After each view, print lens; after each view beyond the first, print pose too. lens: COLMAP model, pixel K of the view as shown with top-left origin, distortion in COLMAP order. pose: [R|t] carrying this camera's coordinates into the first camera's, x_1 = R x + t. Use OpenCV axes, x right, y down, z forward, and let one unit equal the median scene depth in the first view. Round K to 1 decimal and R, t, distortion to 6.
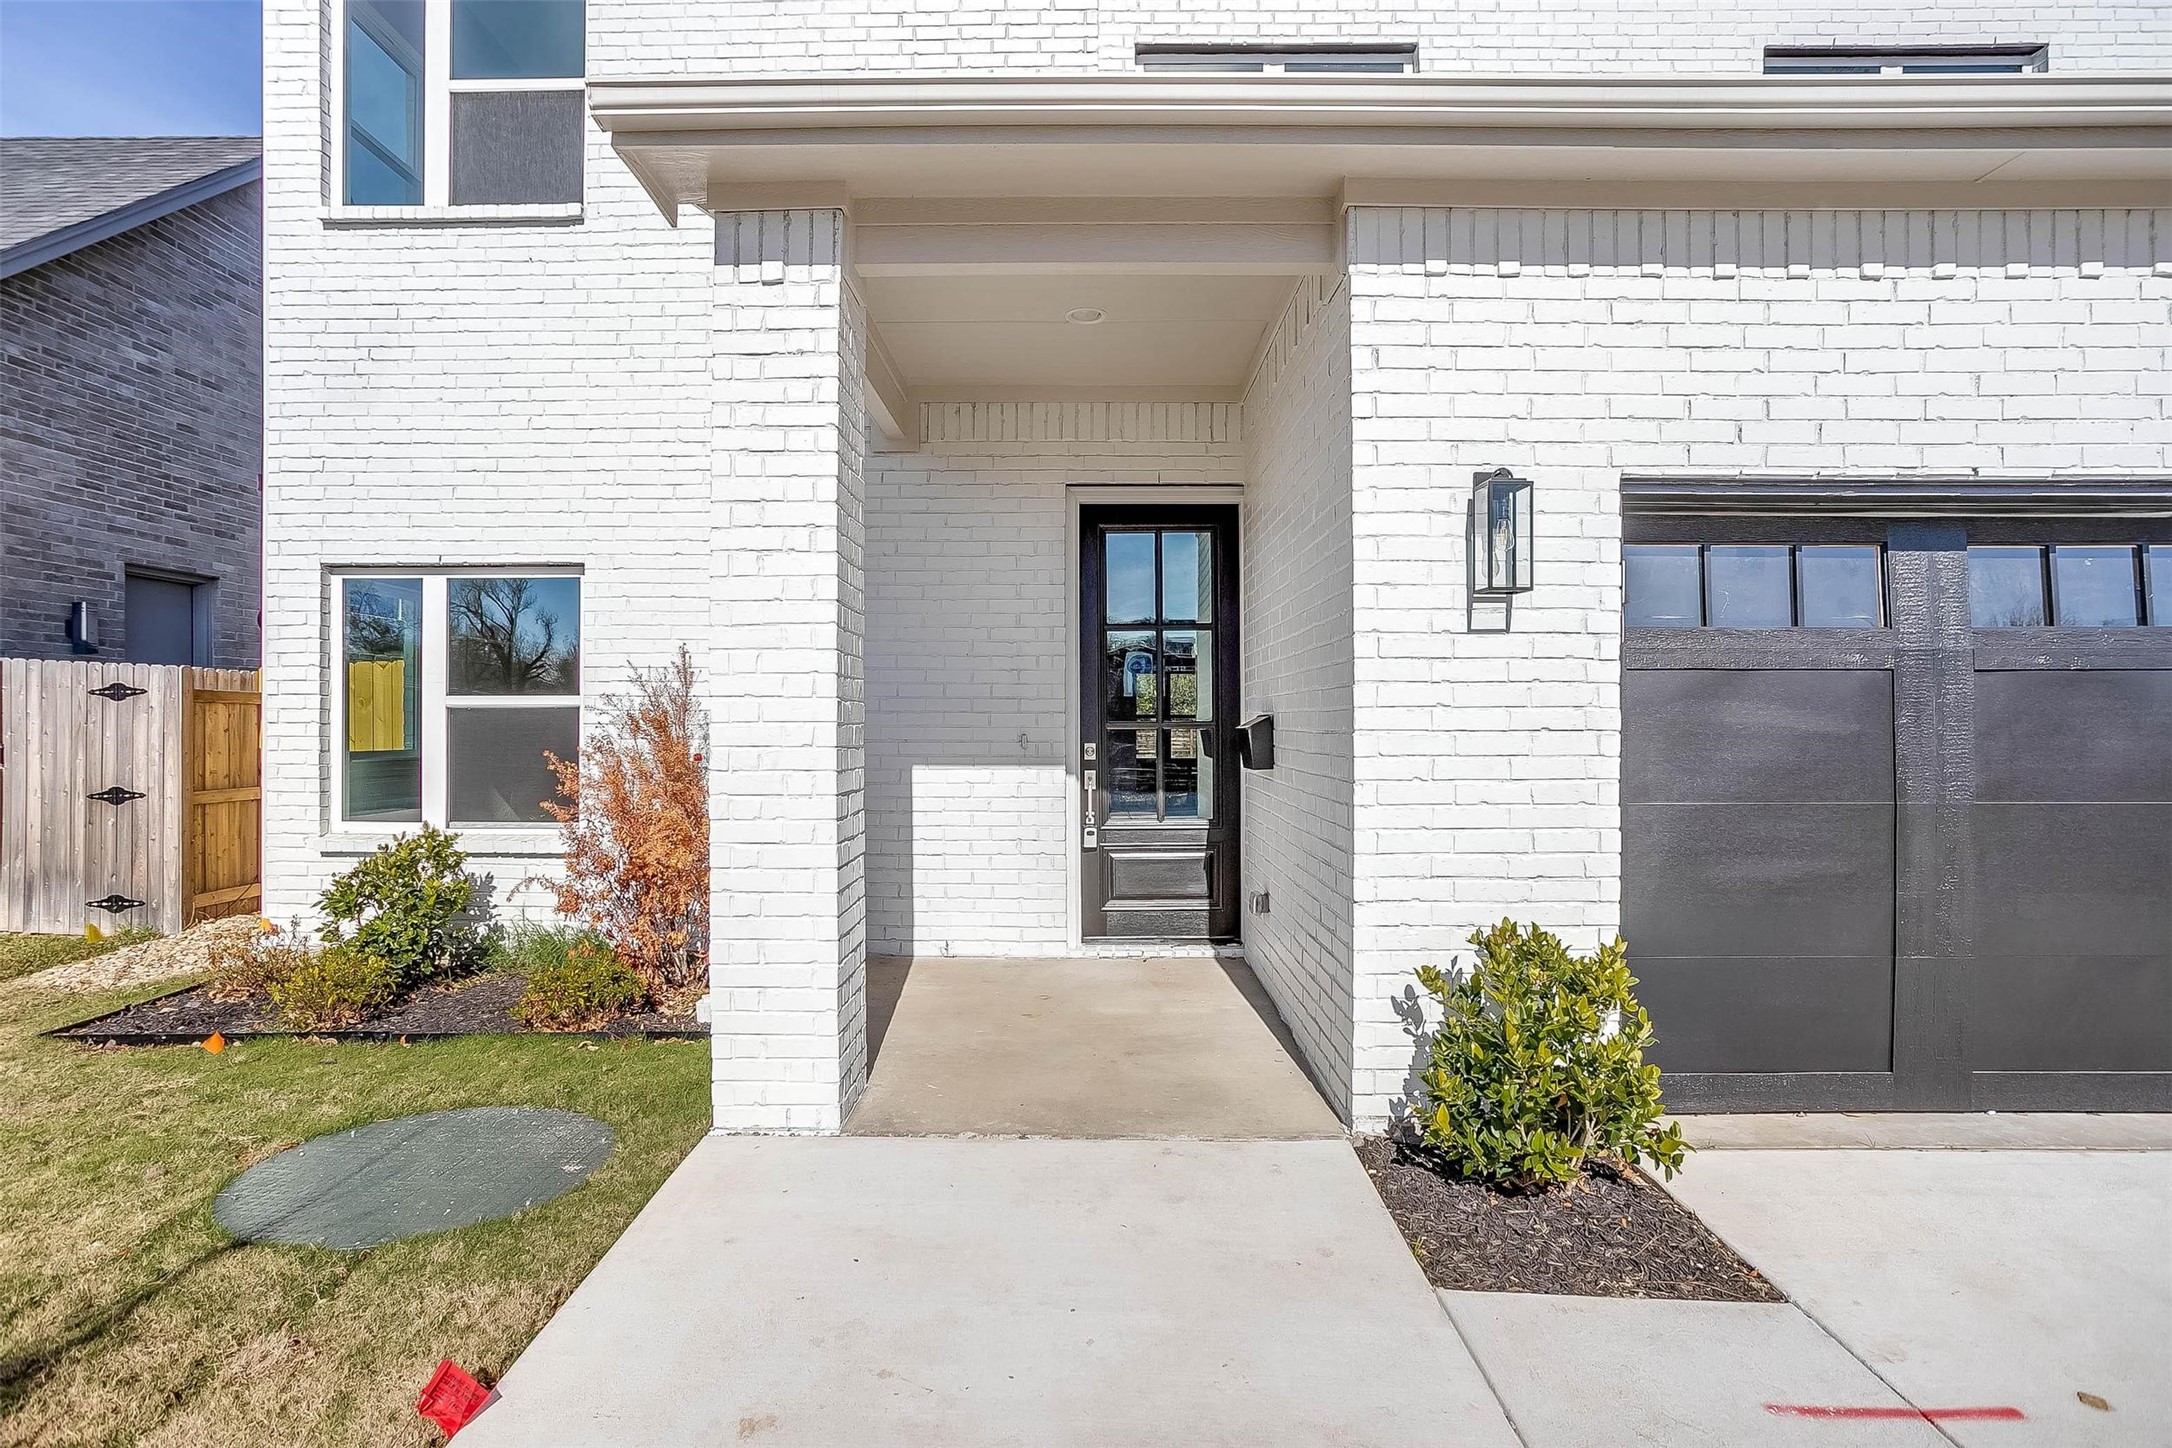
lens RADIAL K [[1175.3, 0, 1096.6], [0, 1175.3, 708.5], [0, 0, 1]] dist [-0.002369, 0.000009]
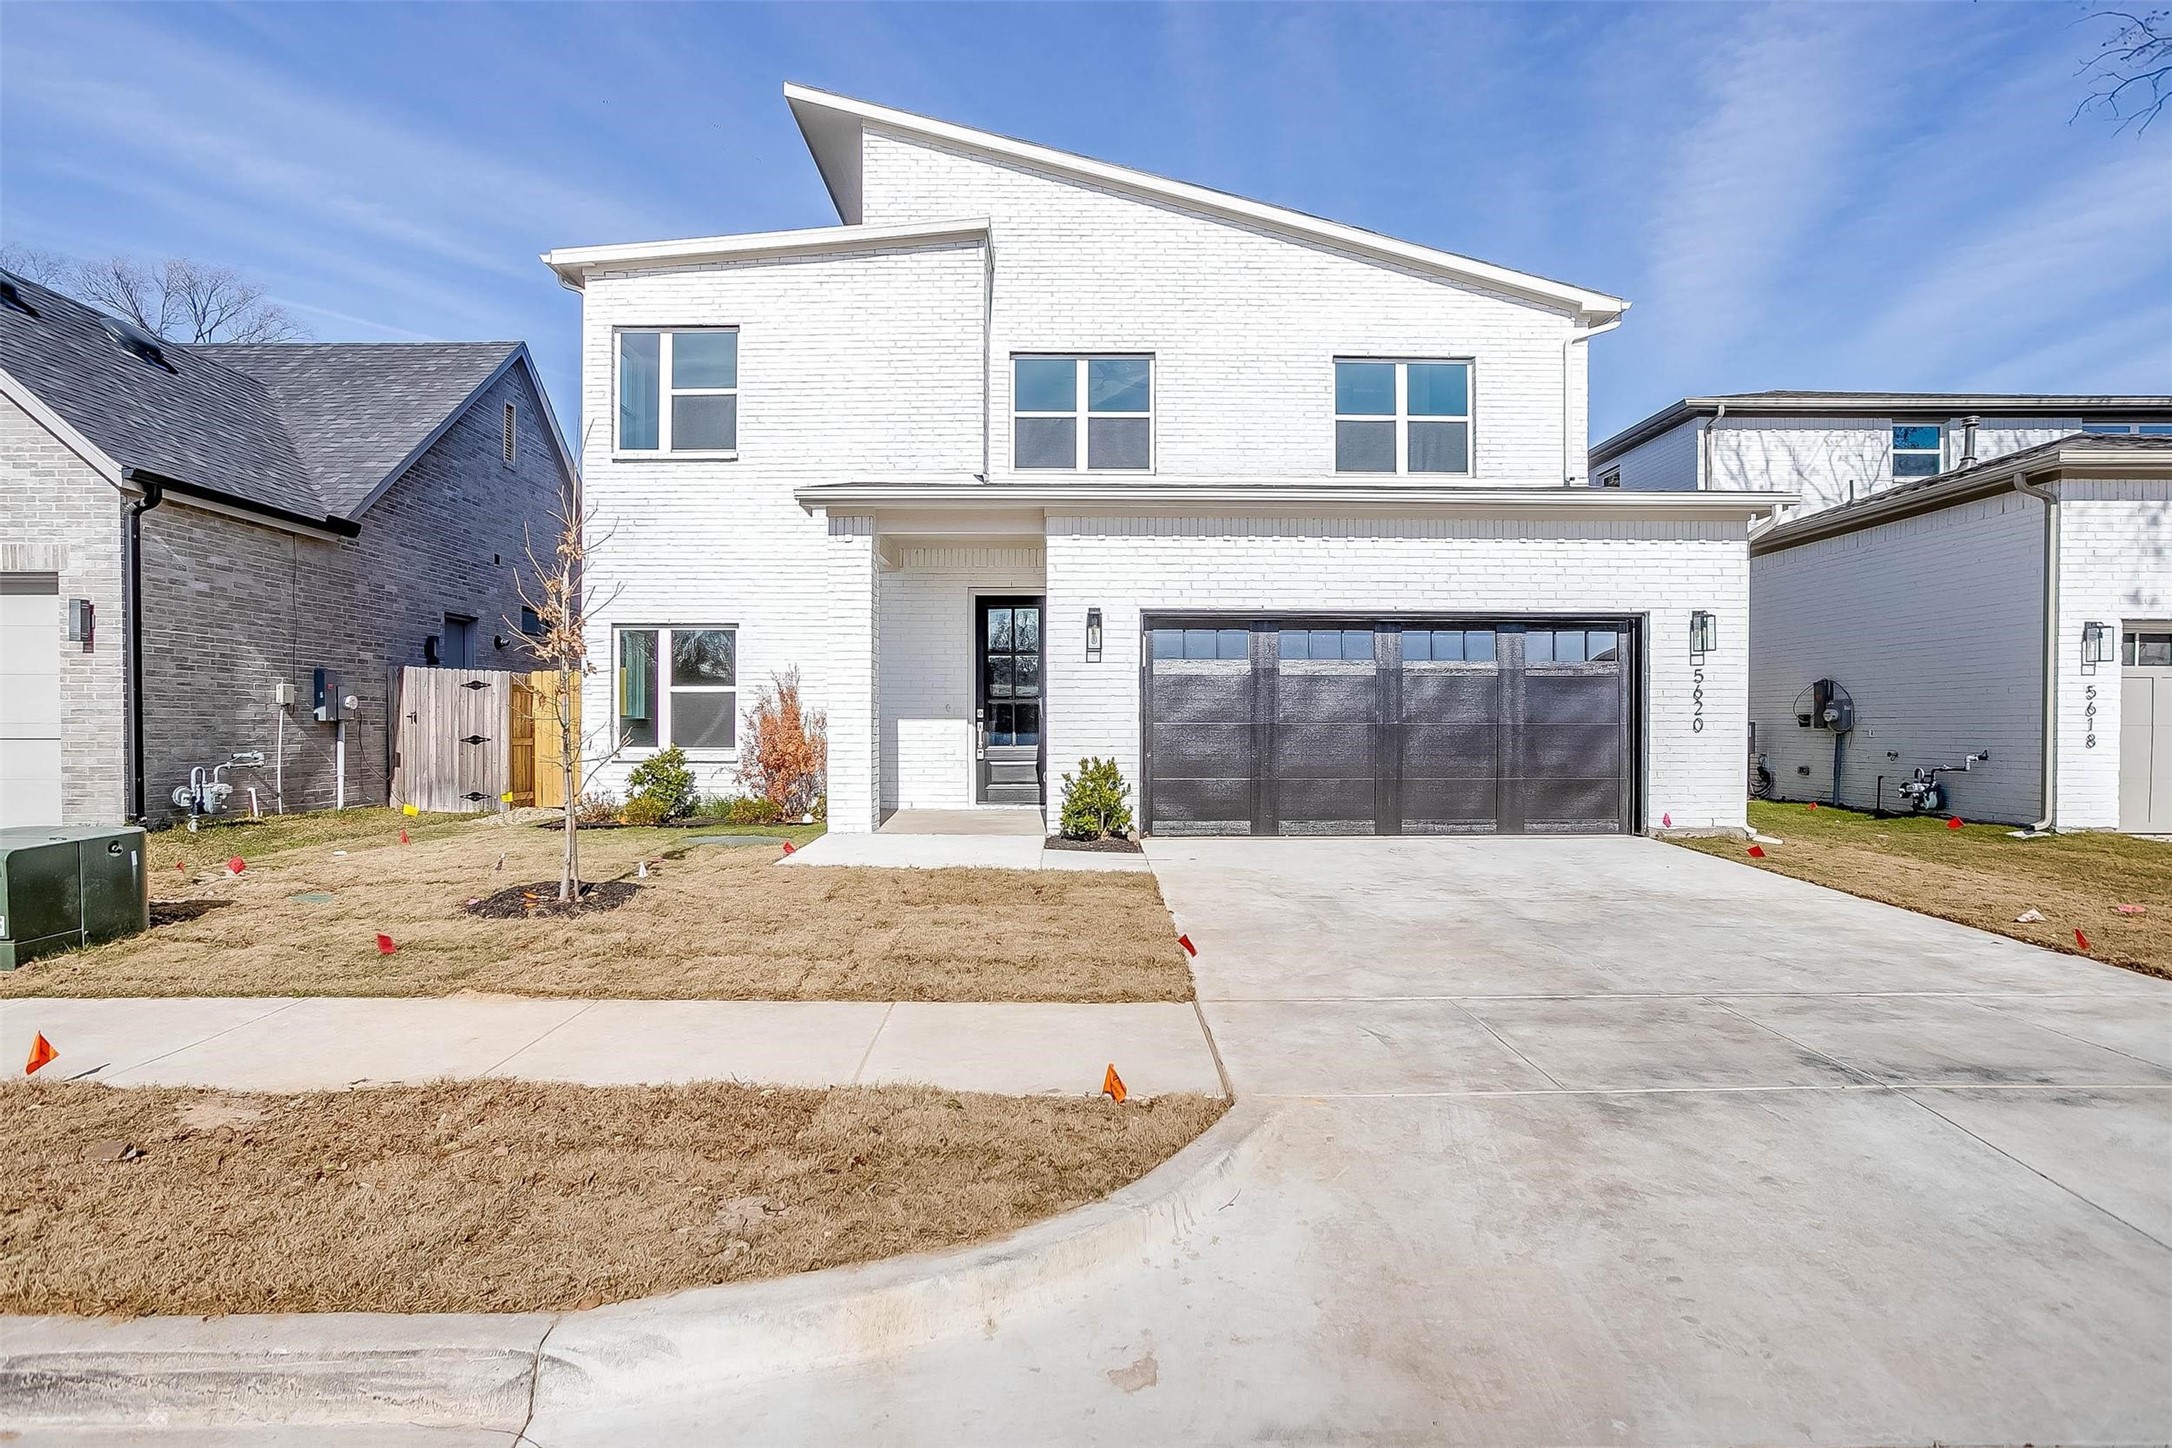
lens RADIAL K [[1215.3, 0, 1086.0], [0, 1215.3, 724.0], [0, 0, 1]] dist [-0.000436, 0.000007]
pose [[0.999988, 0.001099, 0.004807, 0.177802], [-0.001146, 0.999951, 0.009810, 0.034908], [-0.004796, -0.009815, 0.999940, -1.202325]]
